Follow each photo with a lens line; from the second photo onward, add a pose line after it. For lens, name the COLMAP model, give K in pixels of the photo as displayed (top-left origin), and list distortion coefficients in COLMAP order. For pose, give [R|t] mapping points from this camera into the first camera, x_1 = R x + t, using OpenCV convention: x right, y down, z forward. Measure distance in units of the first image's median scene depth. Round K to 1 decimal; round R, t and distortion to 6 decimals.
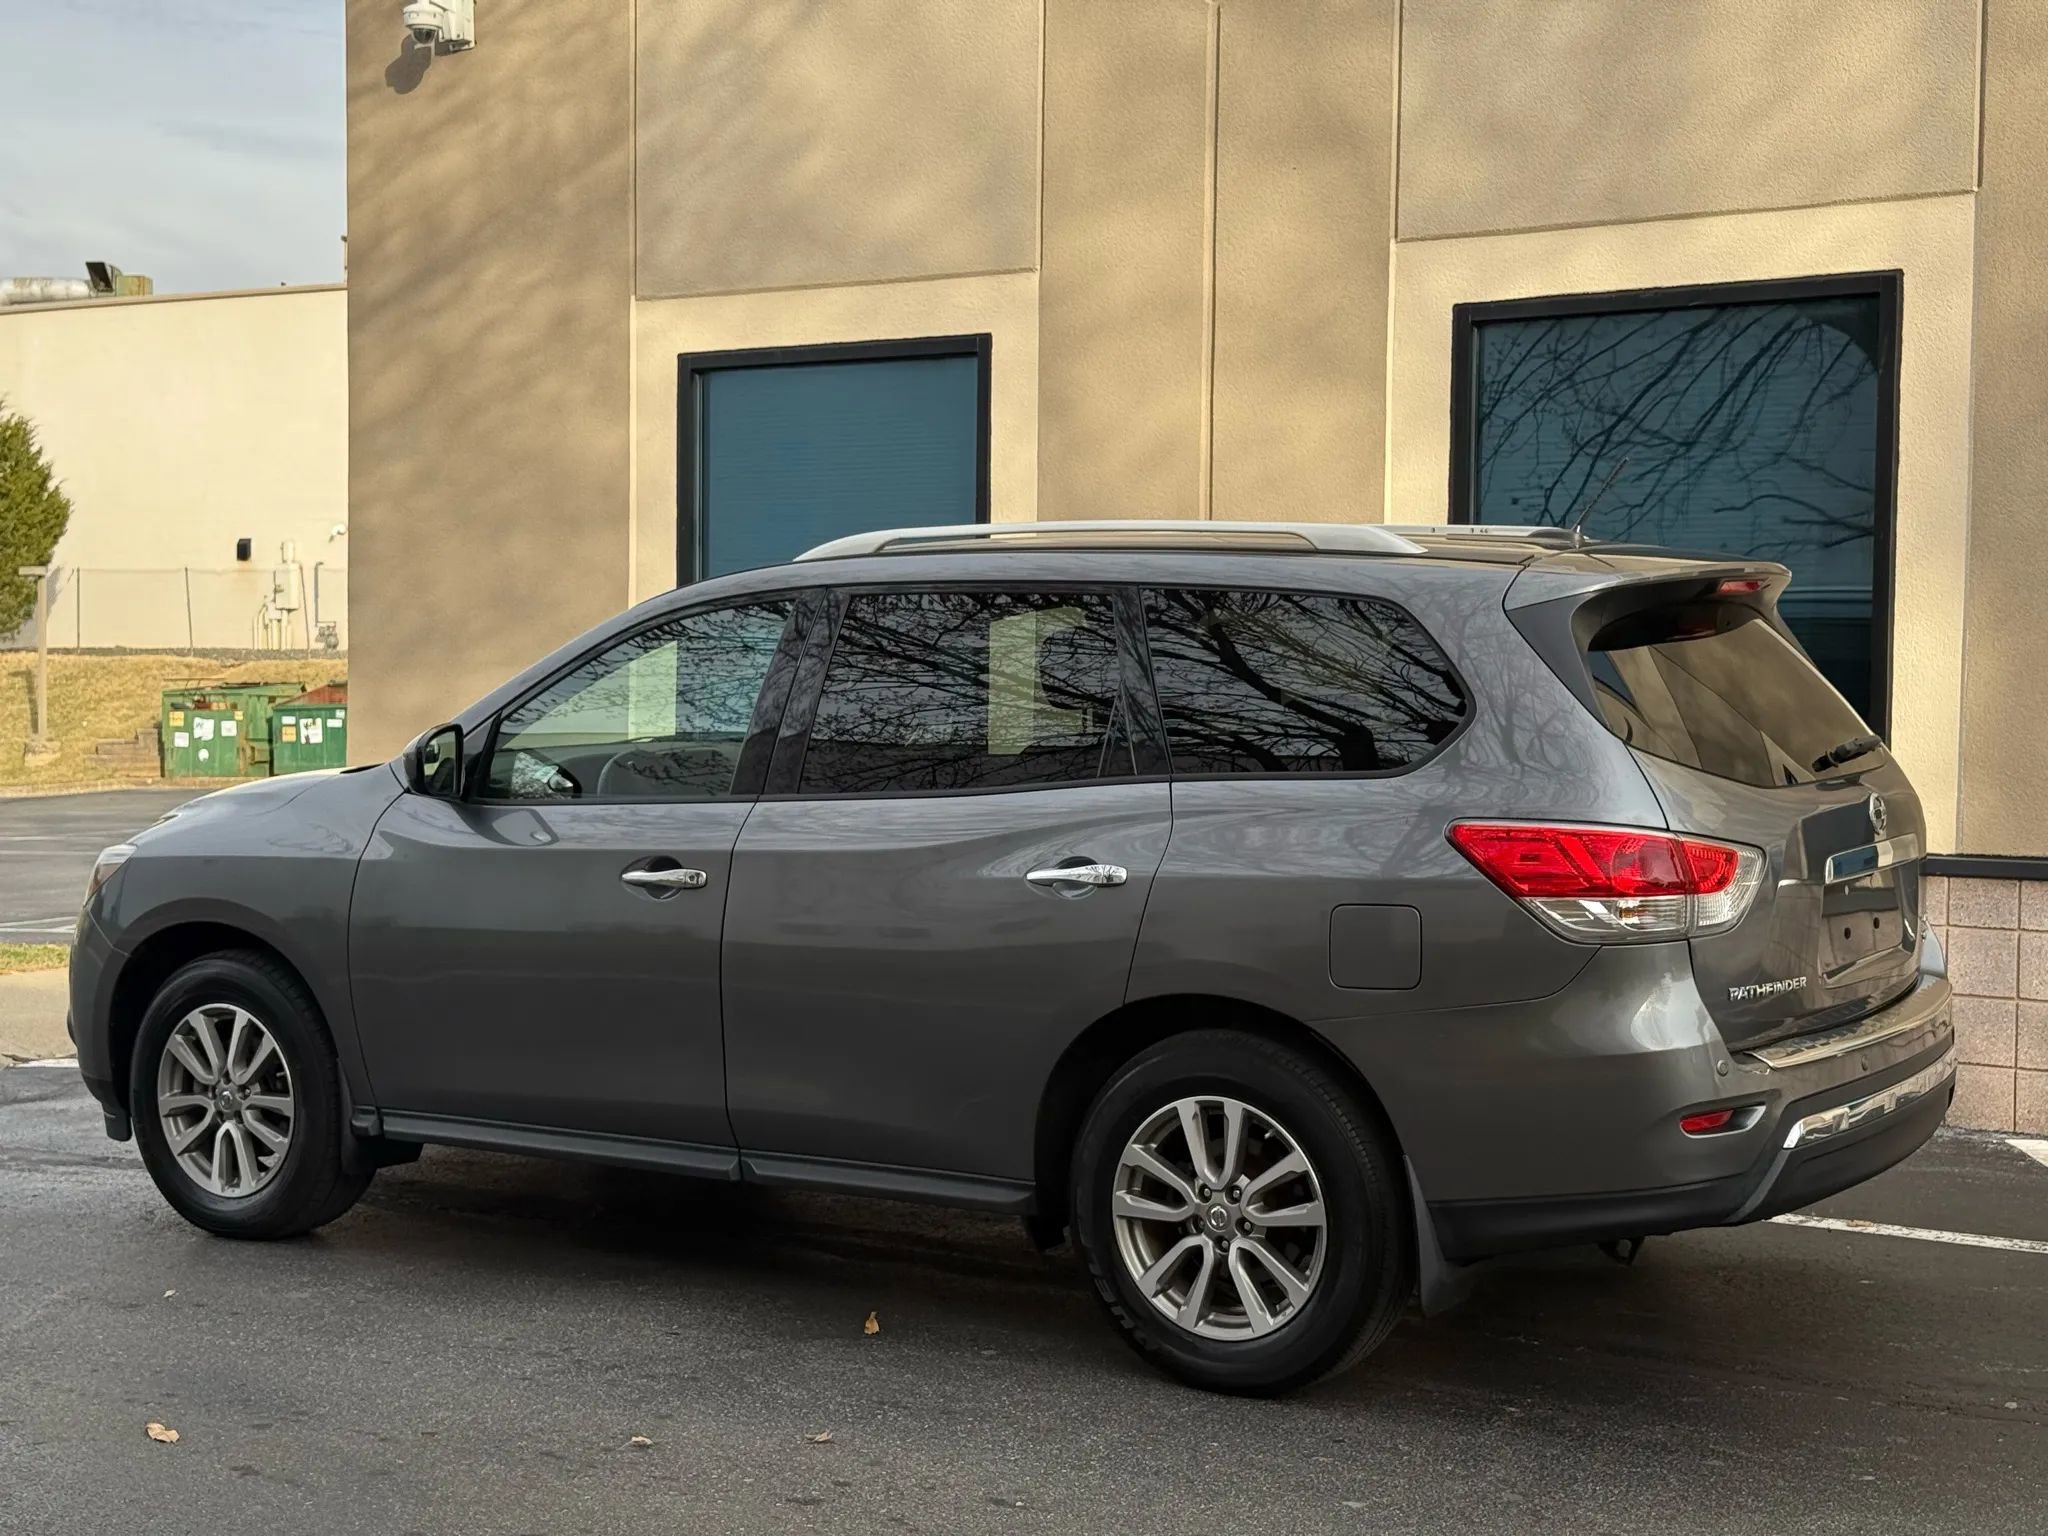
lens RADIAL K [[2887.8, 0, 1034.8], [0, 2887.8, 762.2], [0, 0, 1]] dist [0.084551, 0.000000]
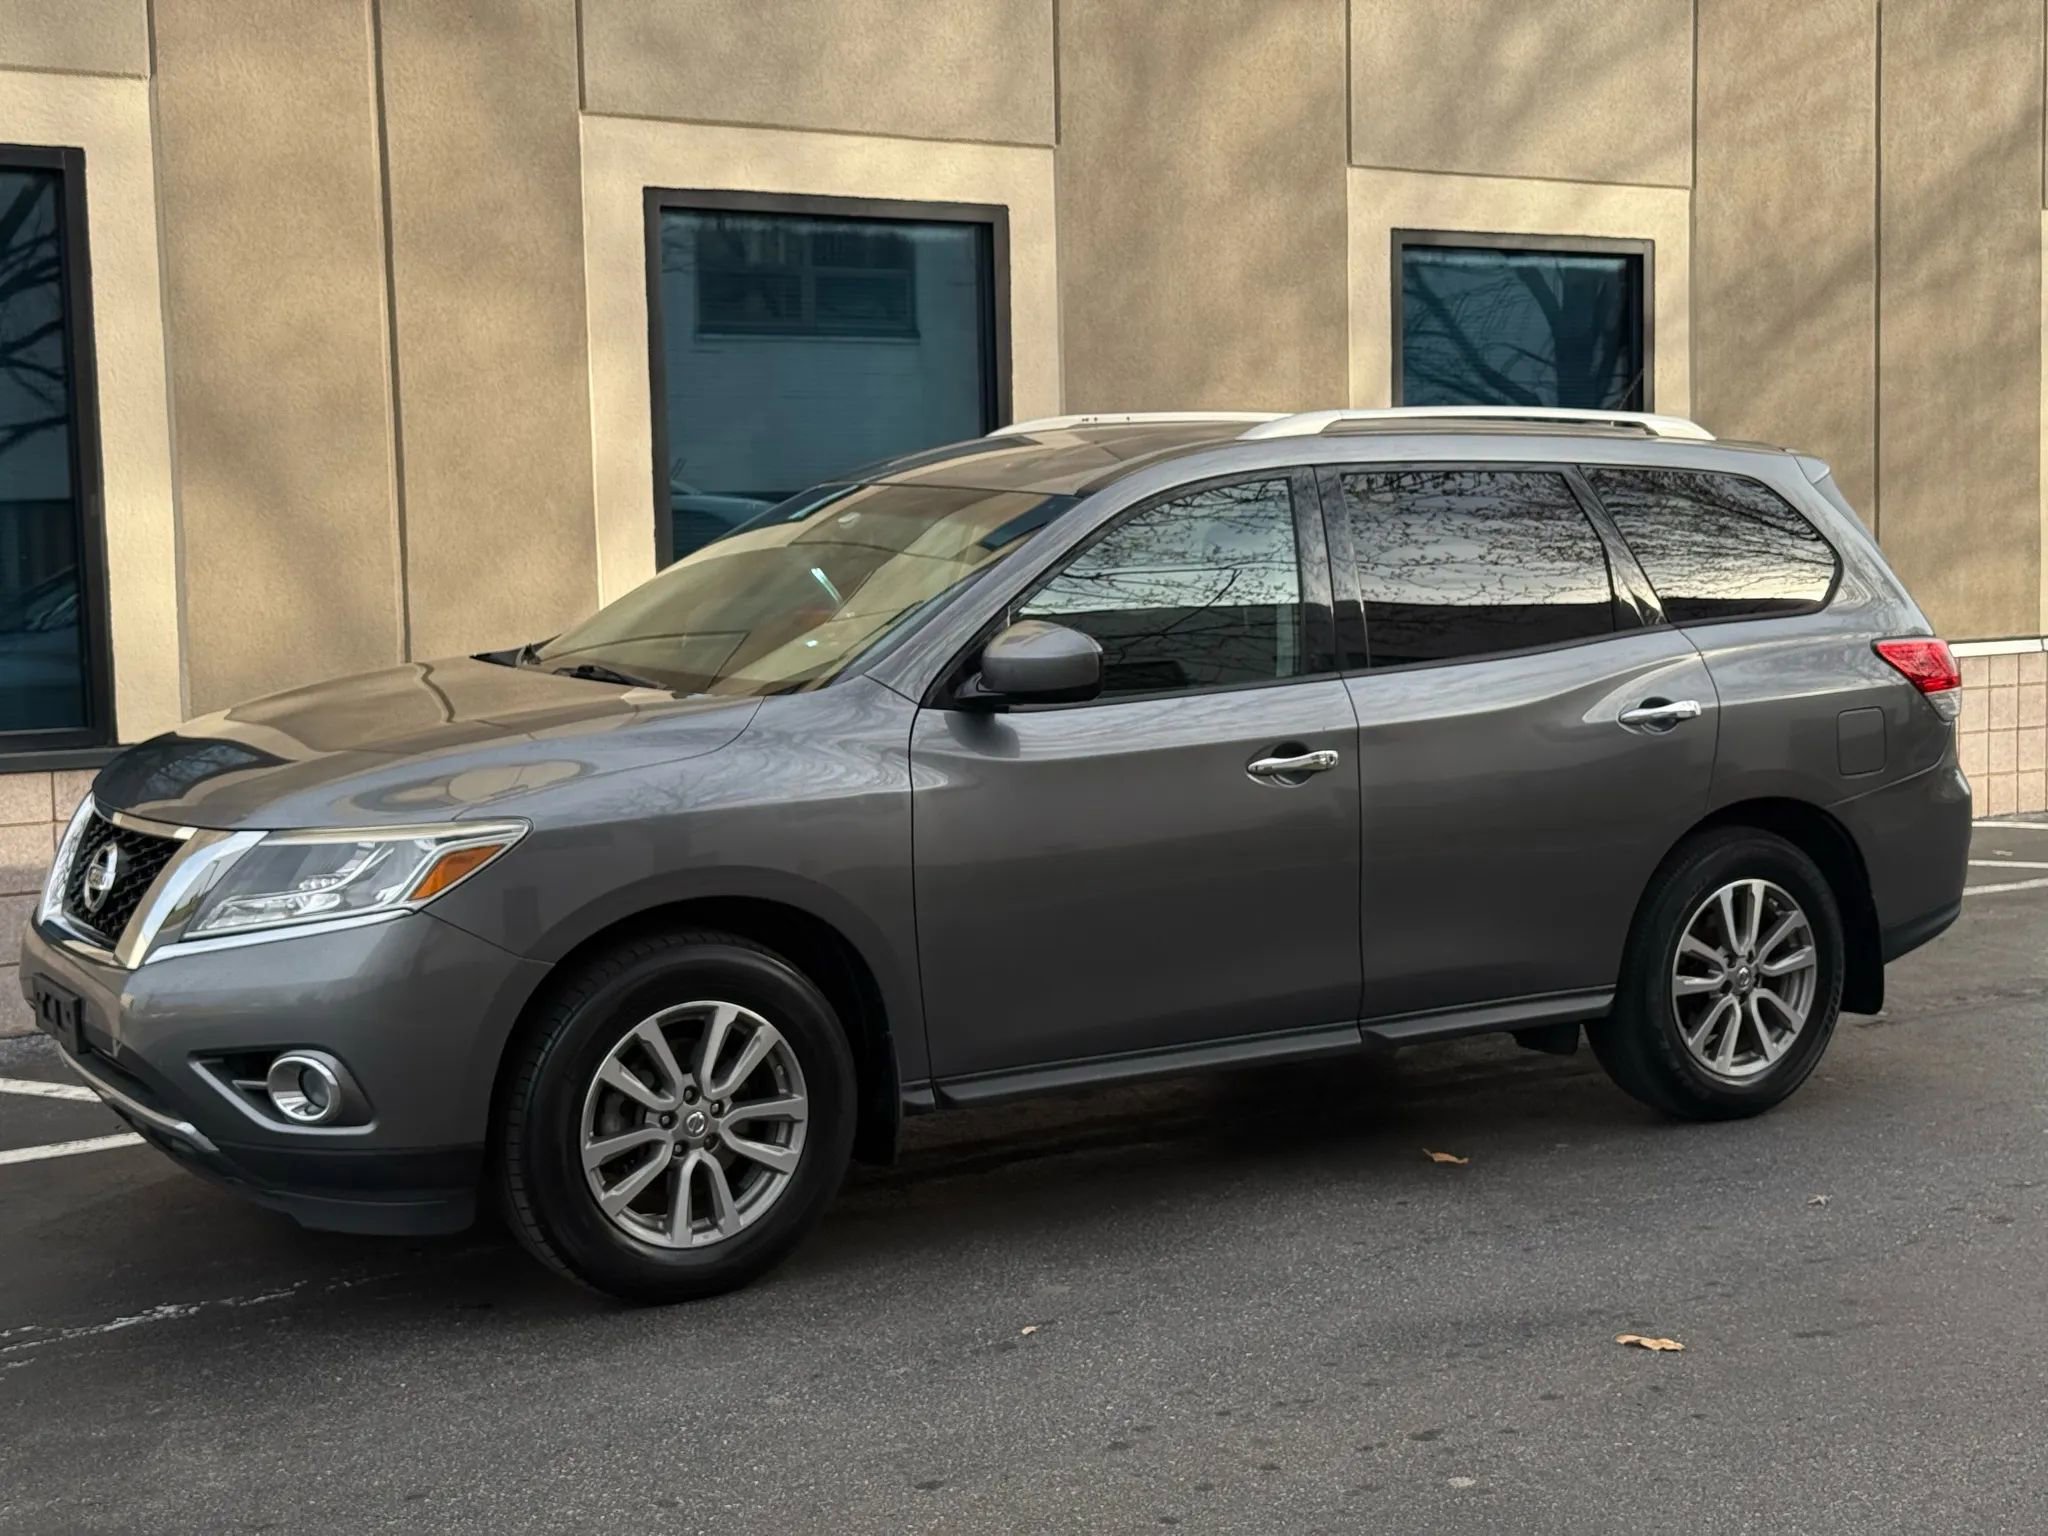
lens RADIAL K [[2887.8, 0, 1034.4], [0, 2887.8, 776.2], [0, 0, 1]] dist [0.084551, 0.000000]
pose [[0.429004, -0.090759, 0.898732, -0.958944], [0.054110, 0.995735, 0.074726, -0.030913], [-0.901681, 0.016573, 0.432085, 0.599474]]
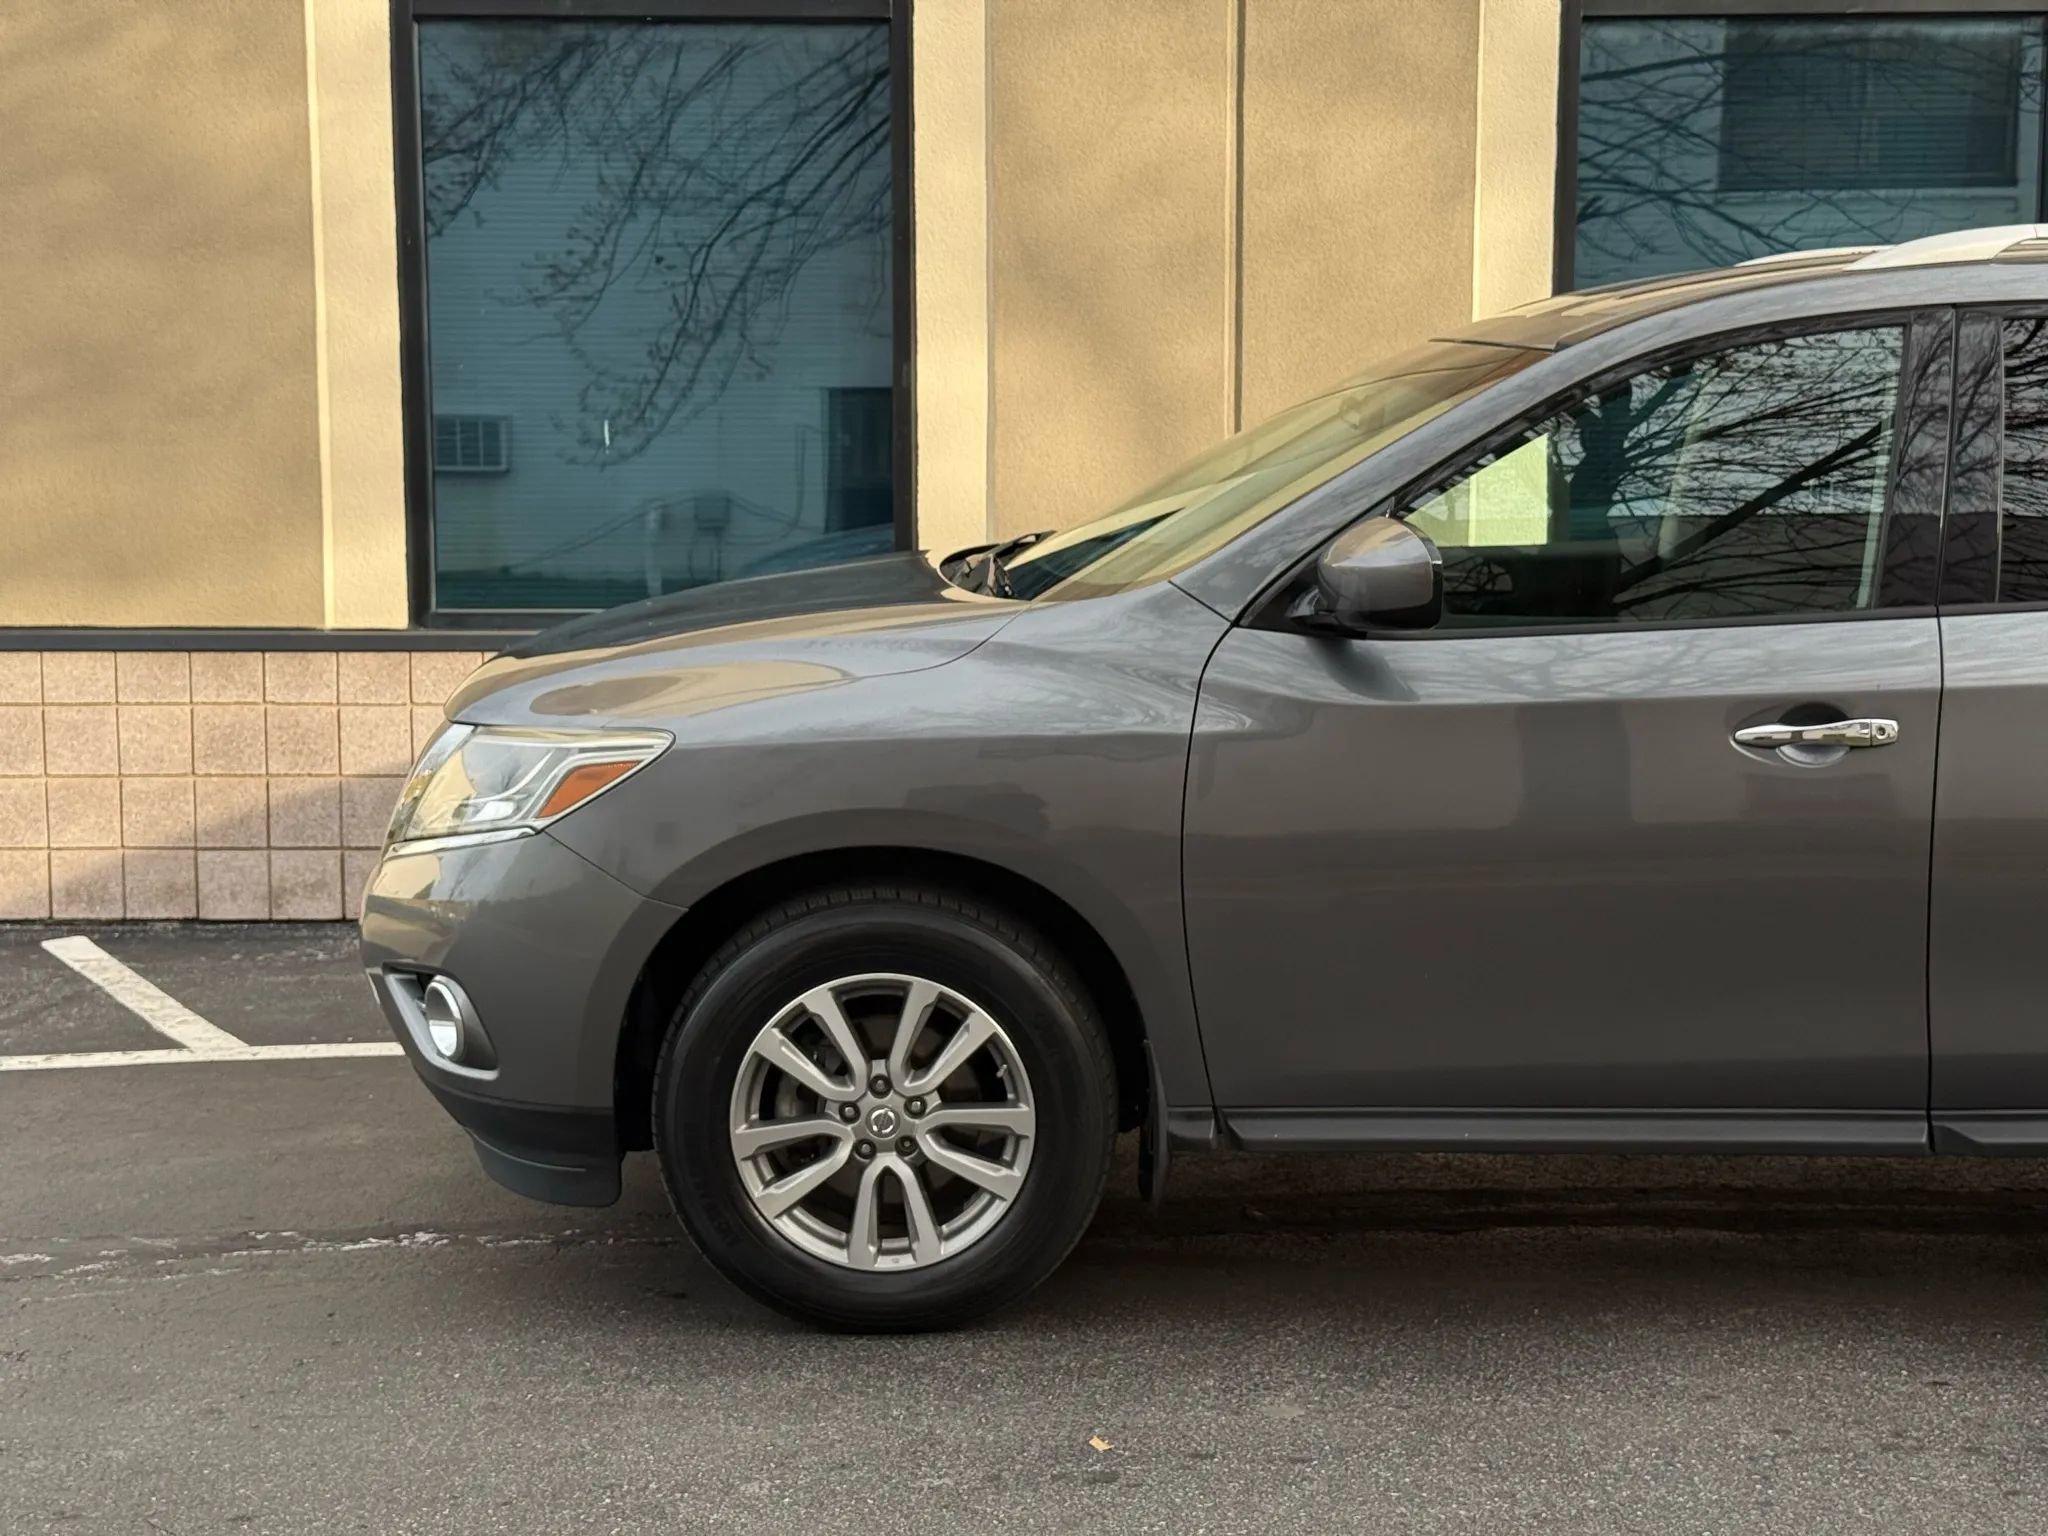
lens RADIAL K [[2887.8, 0, 1013.9], [0, 2887.8, 779.7], [0, 0, 1]] dist [0.084551, 0.000000]
pose [[0.856366, -0.067749, 0.511905, -0.590598], [0.026520, 0.995818, 0.087428, -0.013334], [-0.515687, -0.061295, 0.854582, 0.464326]]
